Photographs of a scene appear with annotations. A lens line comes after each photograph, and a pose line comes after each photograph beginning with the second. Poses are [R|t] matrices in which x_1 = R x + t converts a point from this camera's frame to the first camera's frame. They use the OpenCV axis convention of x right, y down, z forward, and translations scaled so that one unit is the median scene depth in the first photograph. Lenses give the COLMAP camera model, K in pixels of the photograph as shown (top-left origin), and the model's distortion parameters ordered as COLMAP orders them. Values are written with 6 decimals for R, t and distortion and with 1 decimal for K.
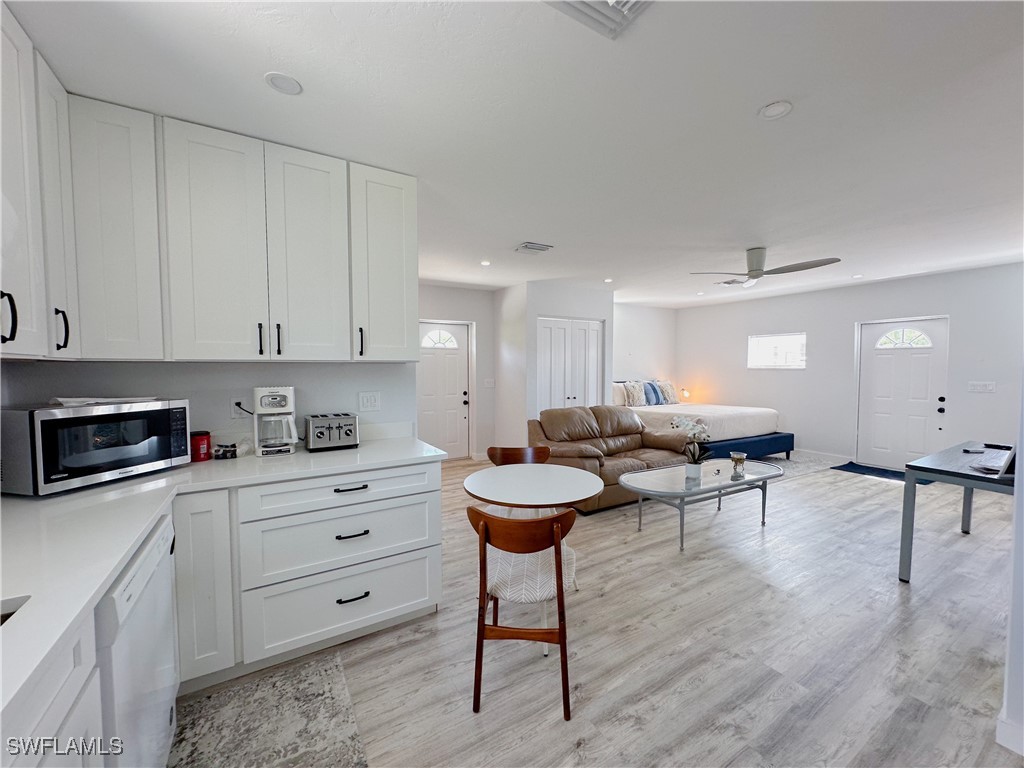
lens RADIAL K [[409.1, 0, 511.6], [0, 409.1, 389.6], [0, 0, 1]] dist [-0.002500, 0.000654]
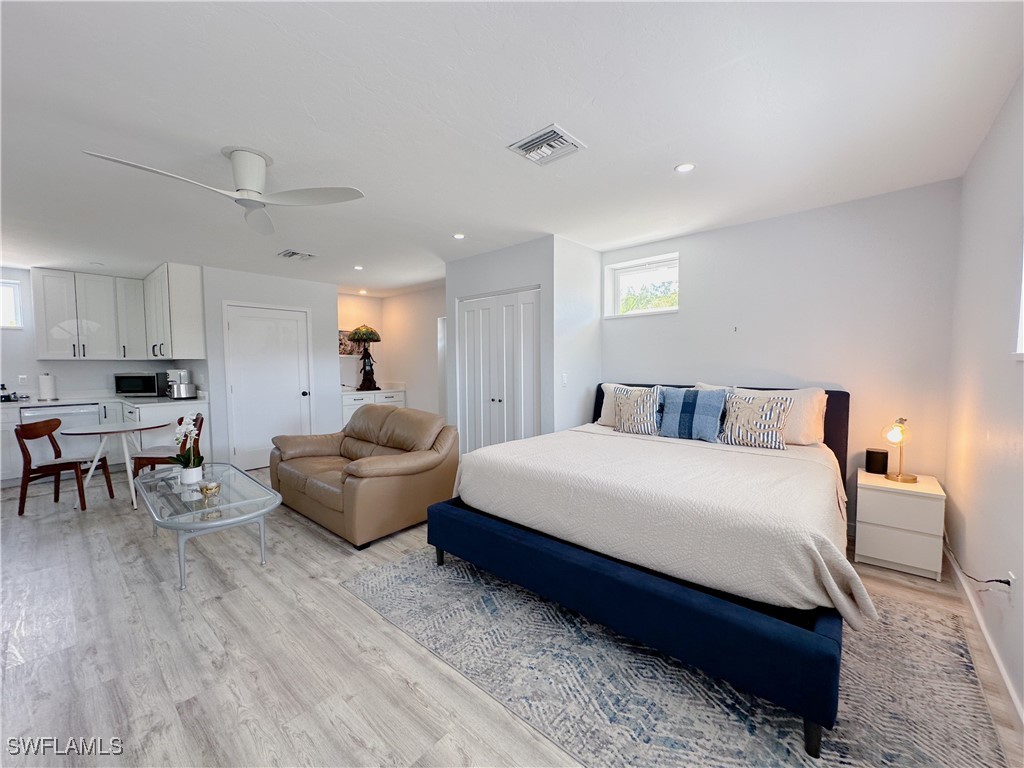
lens RADIAL K [[409.1, 0, 513.5], [0, 409.1, 386.0], [0, 0, 1]] dist [-0.002500, 0.000654]
pose [[0.316678, 0.054522, -0.946965, 1.820896], [-0.045768, 0.998062, 0.042159, -0.081207], [0.947428, 0.029990, 0.318560, 1.664271]]
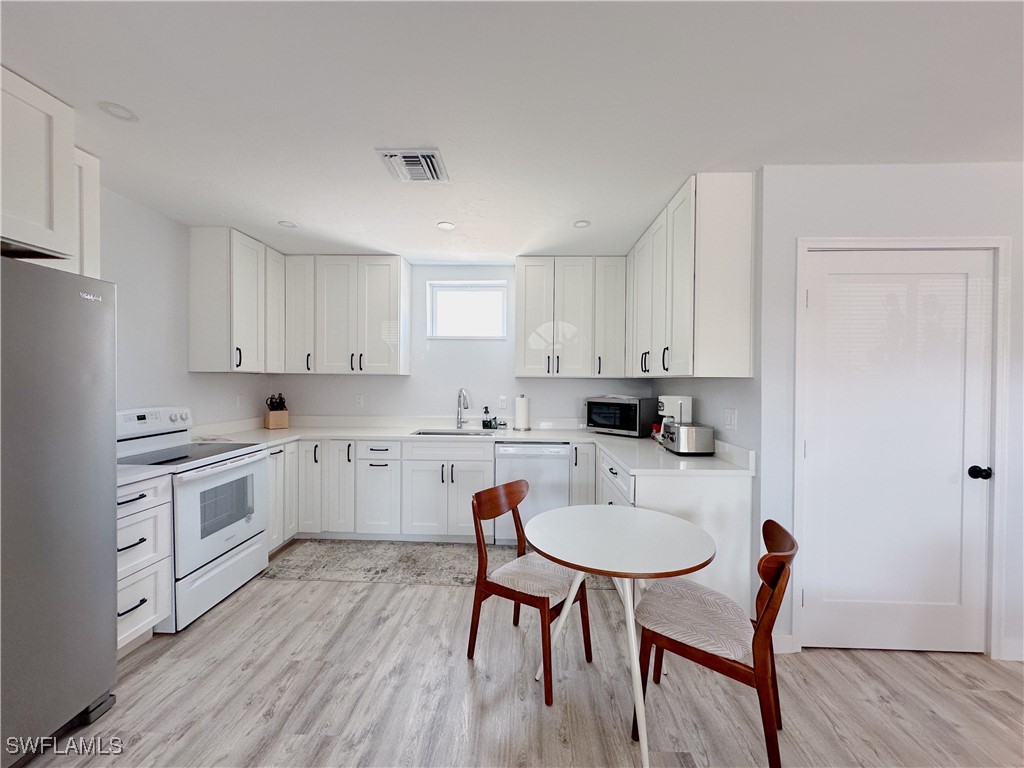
lens RADIAL K [[409.1, 0, 513.0], [0, 409.1, 386.4], [0, 0, 1]] dist [-0.002500, 0.000654]
pose [[-0.543441, 0.013098, -0.839345, 0.650129], [-0.049407, 0.997646, 0.047557, -0.059957], [0.837992, 0.067314, -0.541515, 1.012529]]
